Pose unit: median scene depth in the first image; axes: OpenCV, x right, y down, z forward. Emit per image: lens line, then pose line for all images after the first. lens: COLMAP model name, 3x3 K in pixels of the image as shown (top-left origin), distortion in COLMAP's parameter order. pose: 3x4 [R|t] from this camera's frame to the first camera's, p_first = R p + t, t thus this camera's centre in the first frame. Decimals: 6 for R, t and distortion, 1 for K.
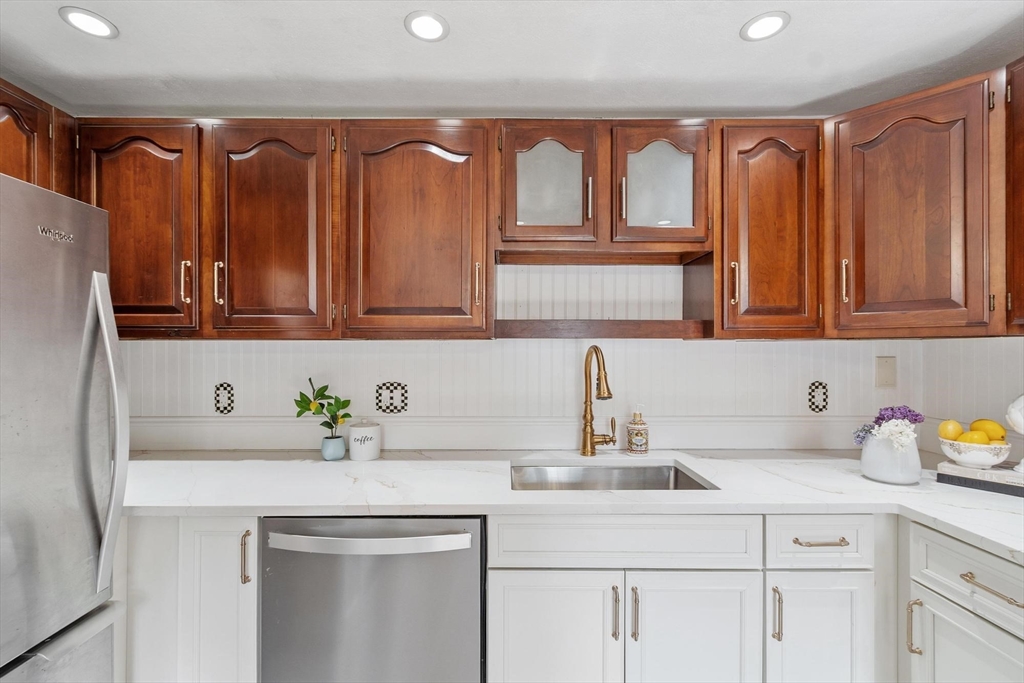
lens RADIAL K [[466.7, 0, 508.6], [0, 466.7, 350.3], [0, 0, 1]] dist [0.000342, -0.000101]
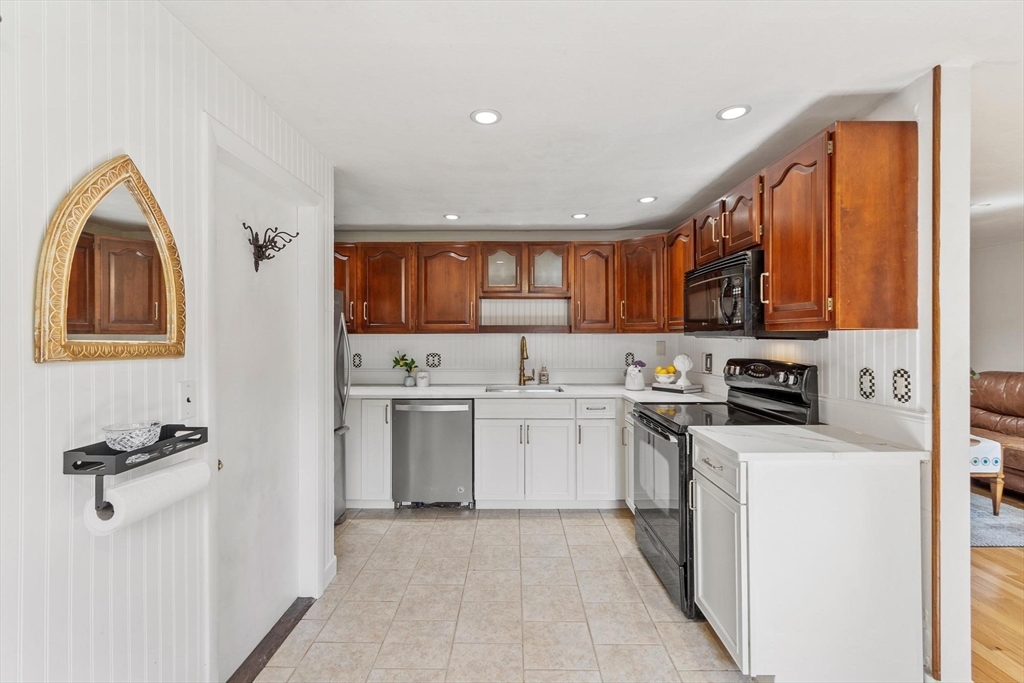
lens RADIAL K [[448.3, 0, 503.1], [0, 448.3, 337.3], [0, 0, 1]] dist [0.000297, -0.000308]
pose [[0.999725, -0.001565, -0.023399, 0.147579], [0.001539, 0.999998, -0.001148, -0.003671], [0.023401, 0.001112, 0.999726, -1.299360]]
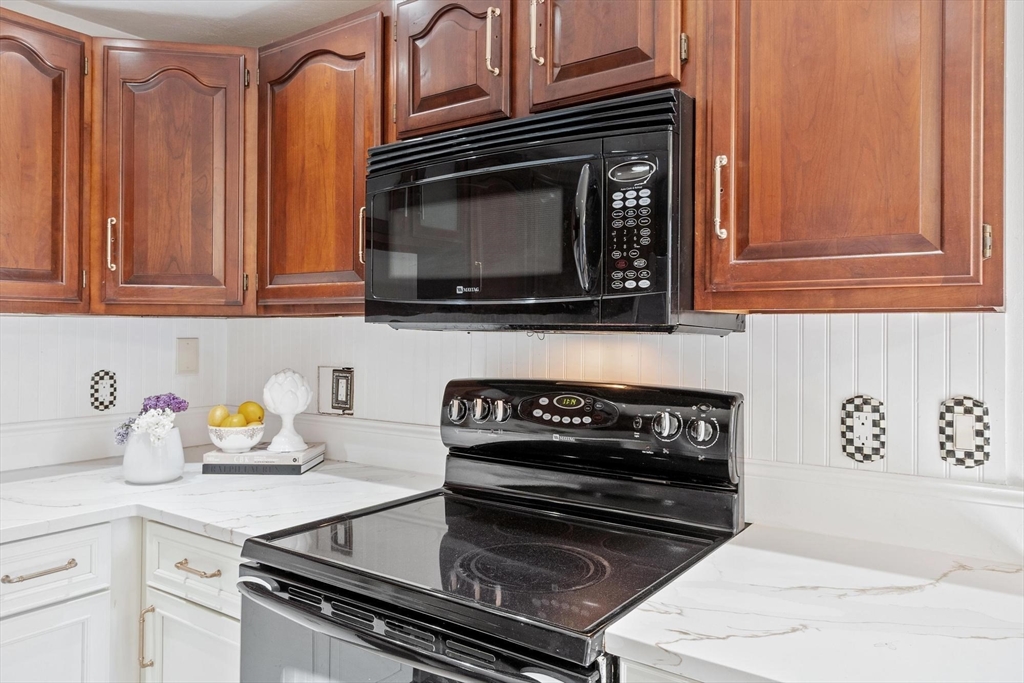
lens RADIAL K [[710.8, 0, 507.9], [0, 710.8, 325.2], [0, 0, 1]] dist [0.005391, -0.000016]
pose [[0.585251, 0.013246, 0.810744, 0.117323], [-0.005134, 0.999907, -0.012631, 0.004325], [-0.810836, 0.003230, 0.585264, -0.272672]]
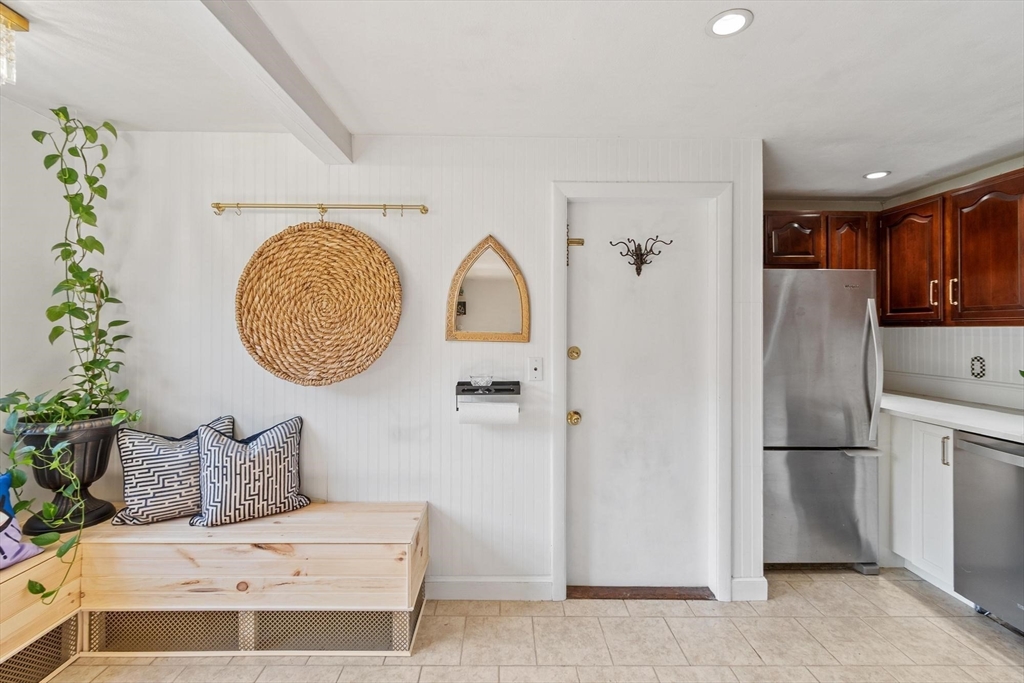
lens RADIAL K [[448.3, 0, 507.9], [0, 448.3, 326.4], [0, 0, 1]] dist [0.000297, -0.000308]
pose [[0.009521, -0.006787, -0.999932, 0.906992], [-0.005212, 0.999963, -0.006836, -0.006552], [0.999941, 0.005277, 0.009485, -0.550633]]
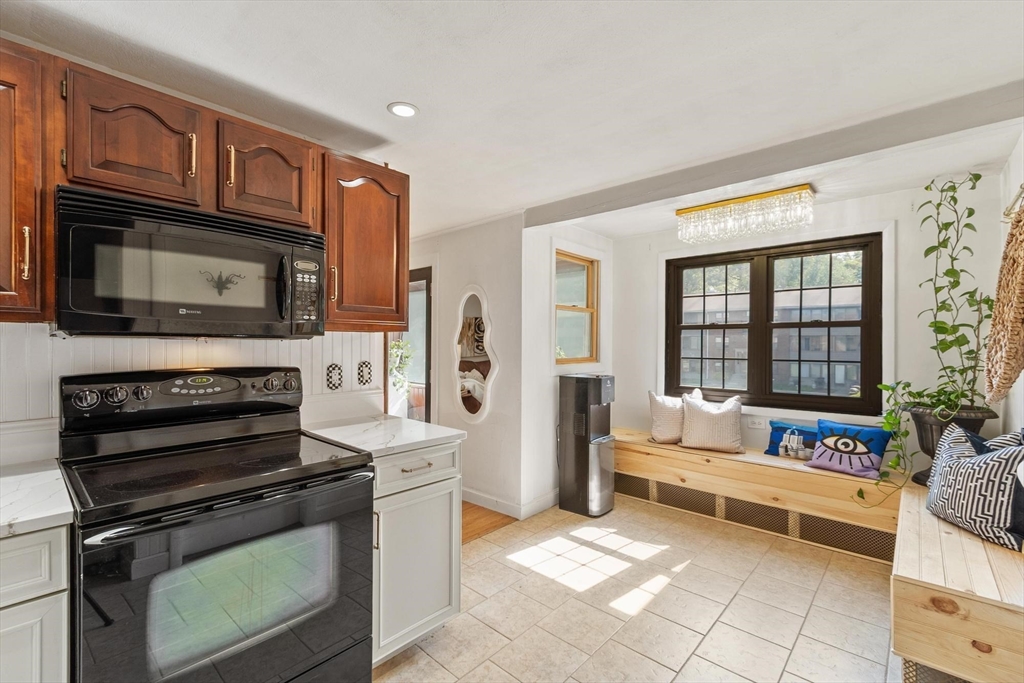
lens RADIAL K [[448.3, 0, 517.0], [0, 448.3, 344.1], [0, 0, 1]] dist [0.000297, -0.000308]
pose [[-0.746547, -0.006958, 0.665297, -0.268631], [-0.003357, 0.999972, 0.006691, 0.004605], [-0.665325, 0.002762, -0.746549, 0.535998]]
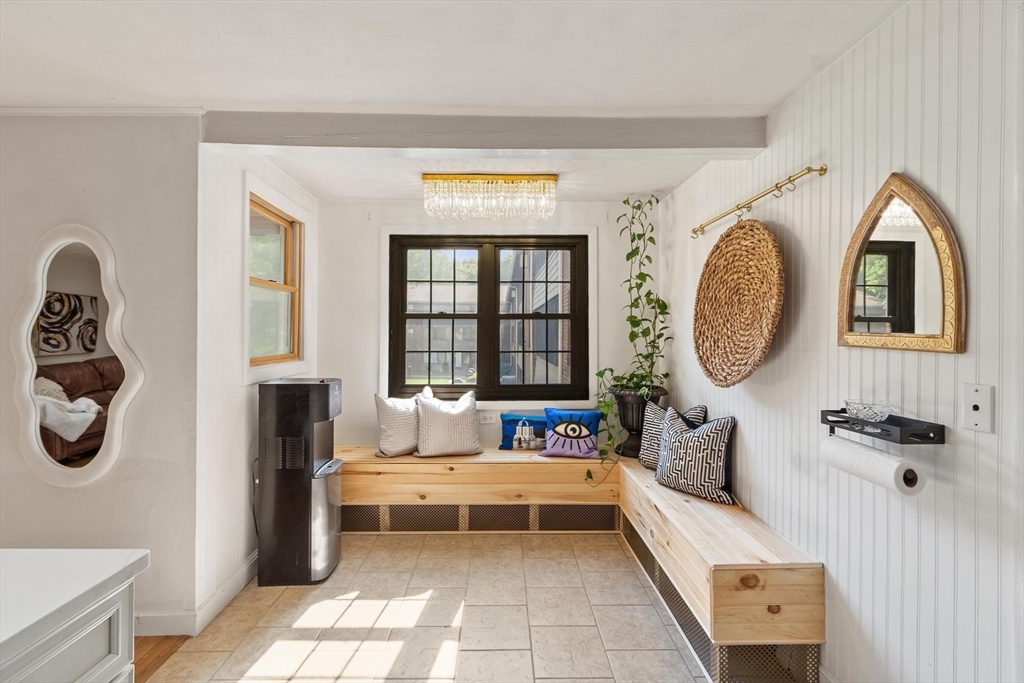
lens RADIAL K [[448.3, 0, 508.1], [0, 448.3, 332.8], [0, 0, 1]] dist [0.000297, -0.000308]
pose [[-0.999800, -0.006145, -0.019050, 0.253814], [-0.006118, 0.999980, -0.001492, 0.006052], [0.019059, -0.001375, -0.999817, 0.223593]]
